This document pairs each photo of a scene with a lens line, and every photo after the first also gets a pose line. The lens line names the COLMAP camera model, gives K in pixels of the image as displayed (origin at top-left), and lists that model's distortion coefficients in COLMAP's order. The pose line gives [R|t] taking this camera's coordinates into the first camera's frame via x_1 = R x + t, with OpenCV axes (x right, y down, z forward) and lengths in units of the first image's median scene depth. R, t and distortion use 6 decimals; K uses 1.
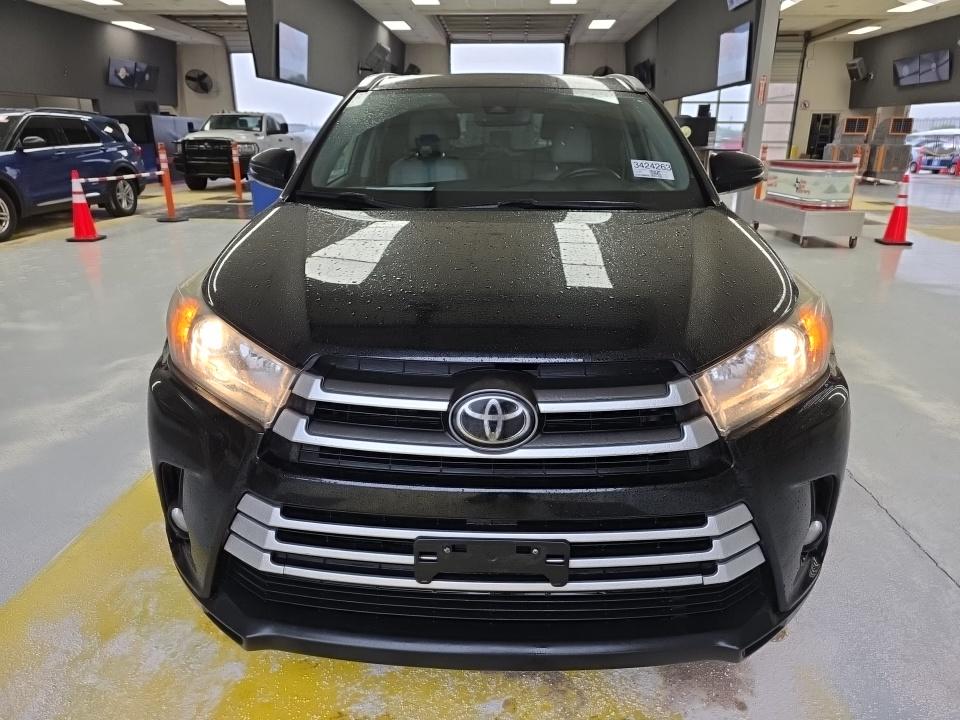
lens RADIAL K [[630.3, 0, 480.0], [0, 630.3, 360.0], [0, 0, 1]] dist [-0.001705, -0.002131]
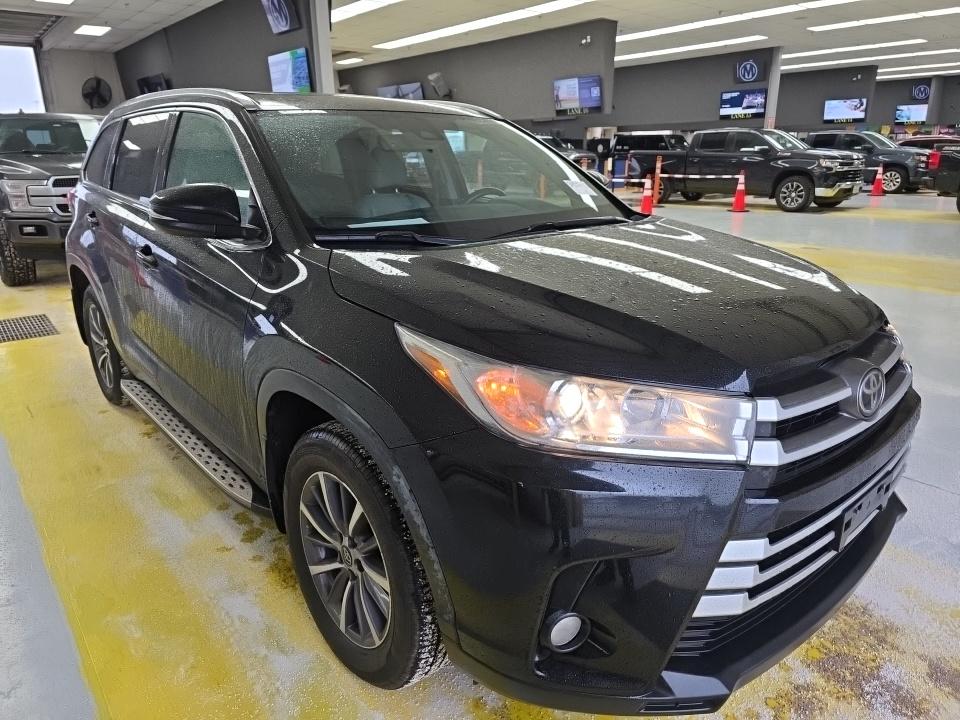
lens RADIAL K [[654.7, 0, 480.0], [0, 654.7, 360.0], [0, 0, 1]] dist [-0.002389, -0.007466]
pose [[0.736397, -0.211313, 0.642702, -0.190064], [0.235697, 0.970587, 0.049060, -0.029331], [-0.634165, 0.115355, 0.764544, 0.070860]]
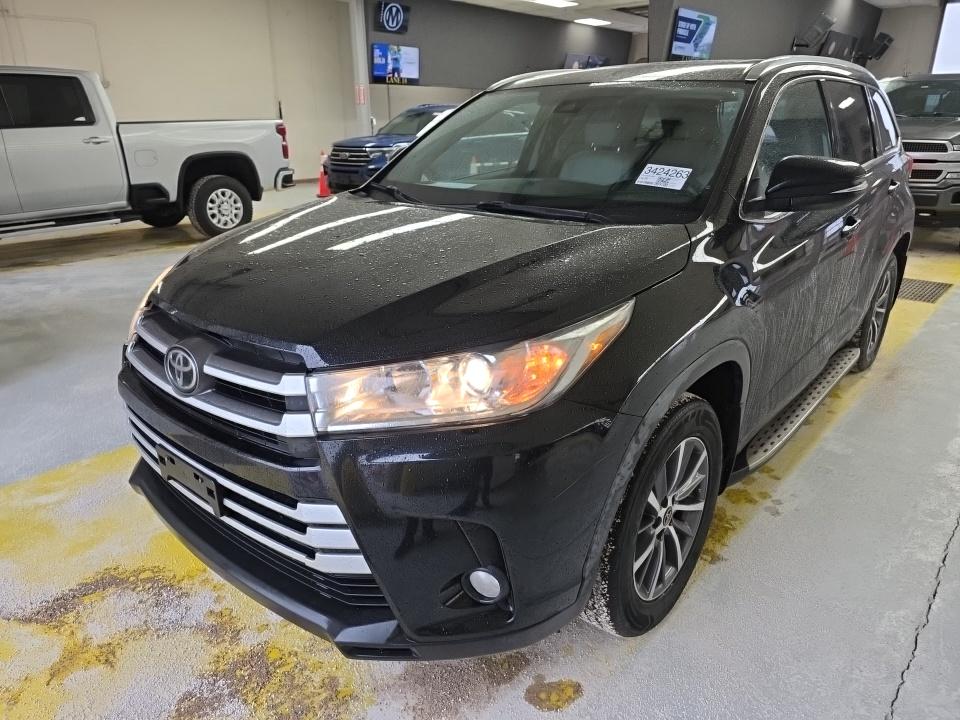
lens RADIAL K [[654.7, 0, 480.0], [0, 654.7, 360.0], [0, 0, 1]] dist [-0.002389, -0.007466]
pose [[0.763478, 0.205718, -0.612194, 0.192222], [-0.197705, 0.976851, 0.081694, -0.023215], [0.614828, 0.058663, 0.786476, 0.042398]]
